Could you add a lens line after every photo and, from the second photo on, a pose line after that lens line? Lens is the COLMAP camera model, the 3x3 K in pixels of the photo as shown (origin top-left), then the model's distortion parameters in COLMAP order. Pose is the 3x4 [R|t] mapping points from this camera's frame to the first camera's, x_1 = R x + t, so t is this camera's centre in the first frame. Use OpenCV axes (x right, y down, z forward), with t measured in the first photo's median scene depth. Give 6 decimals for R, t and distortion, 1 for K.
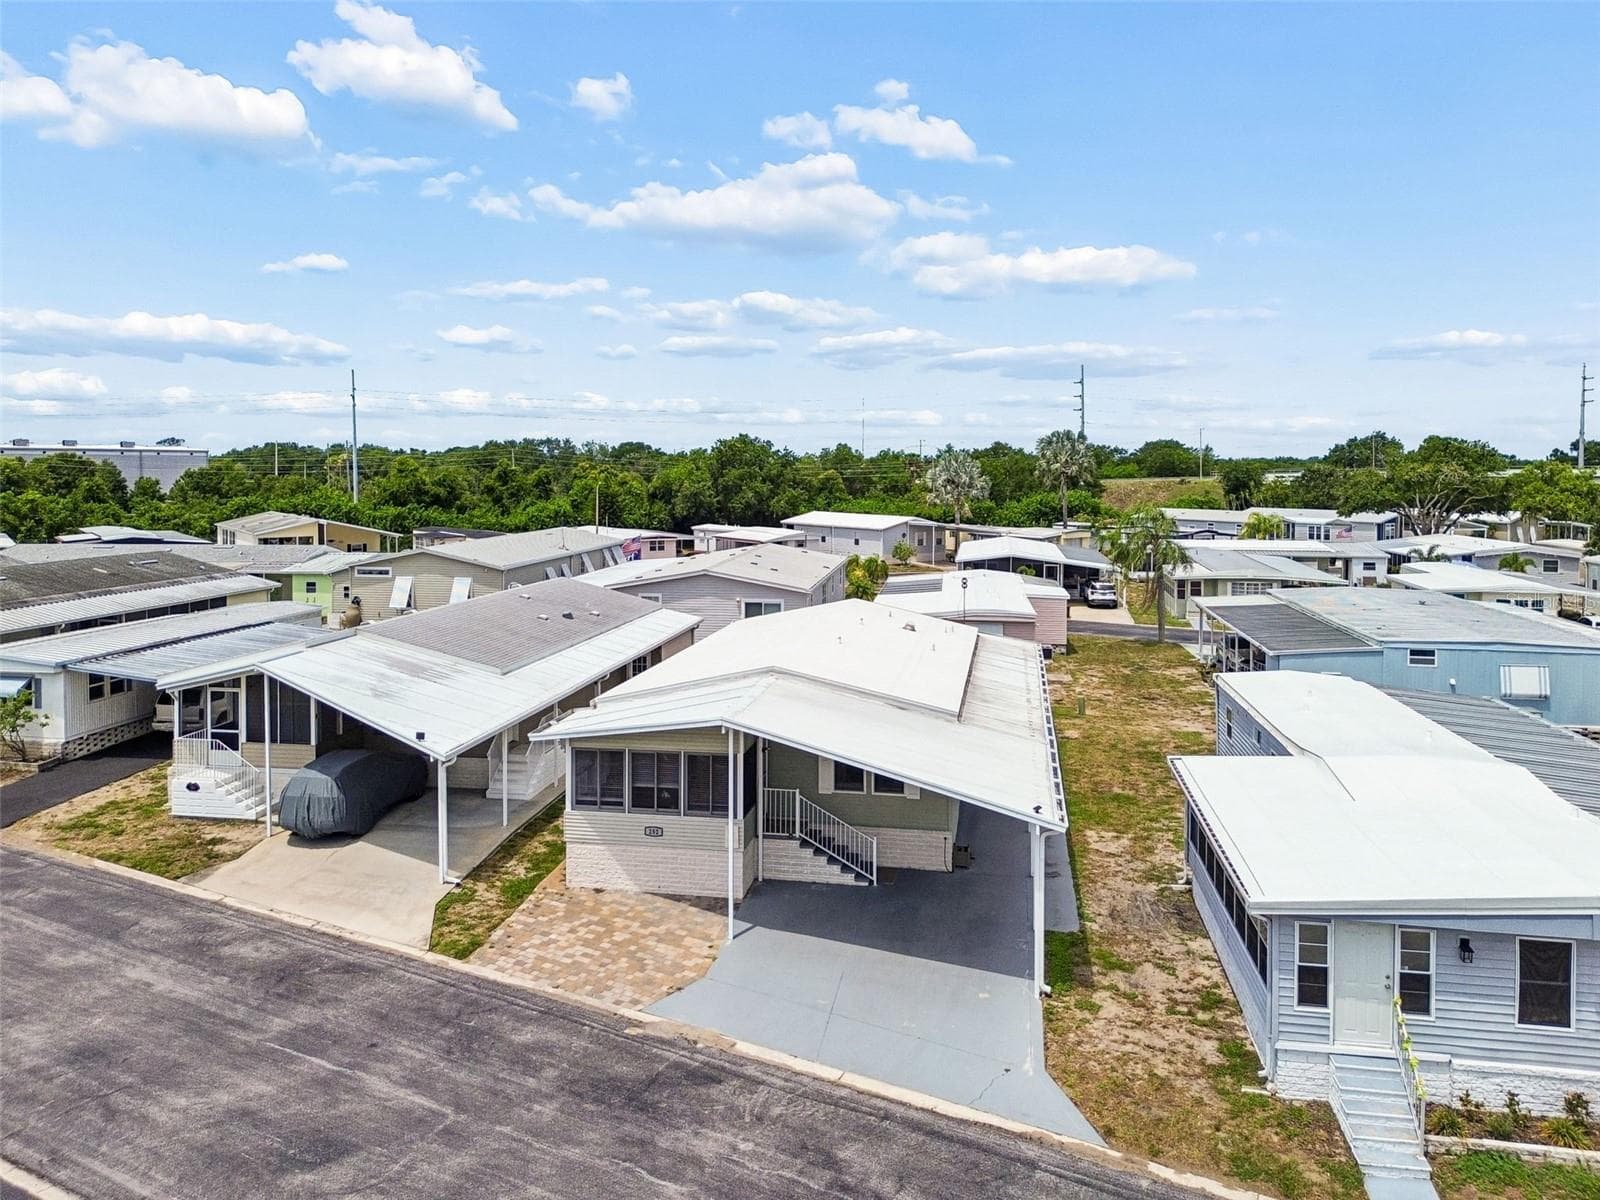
lens RADIAL K [[1127.8, 0, 817.7], [0, 1127.8, 555.3], [0, 0, 1]] dist [0.022553, -0.003595]
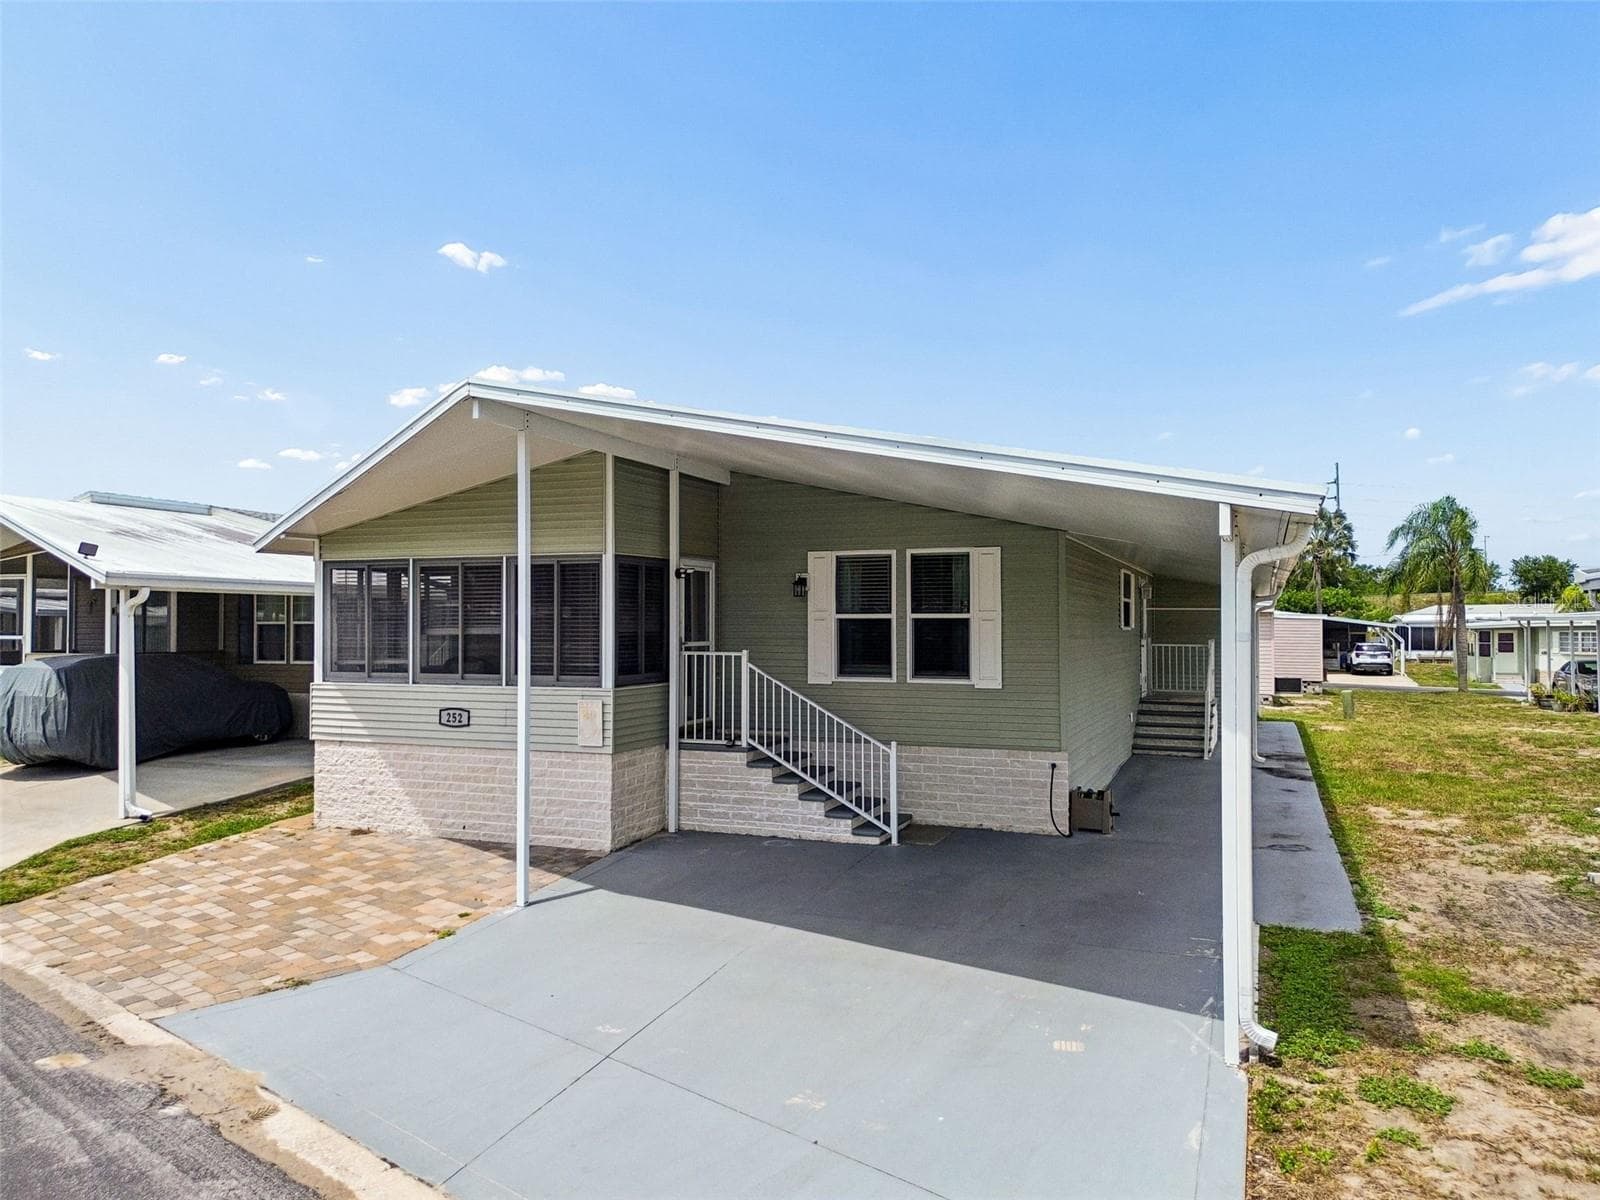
lens RADIAL K [[1127.8, 0, 798.7], [0, 1127.8, 615.2], [0, 0, 1]] dist [0.022553, -0.003595]
pose [[0.976717, -0.013619, -0.214098, 0.119483], [-0.001785, 0.997433, -0.071591, 0.238116], [0.214524, 0.070306, 0.974185, 0.537467]]
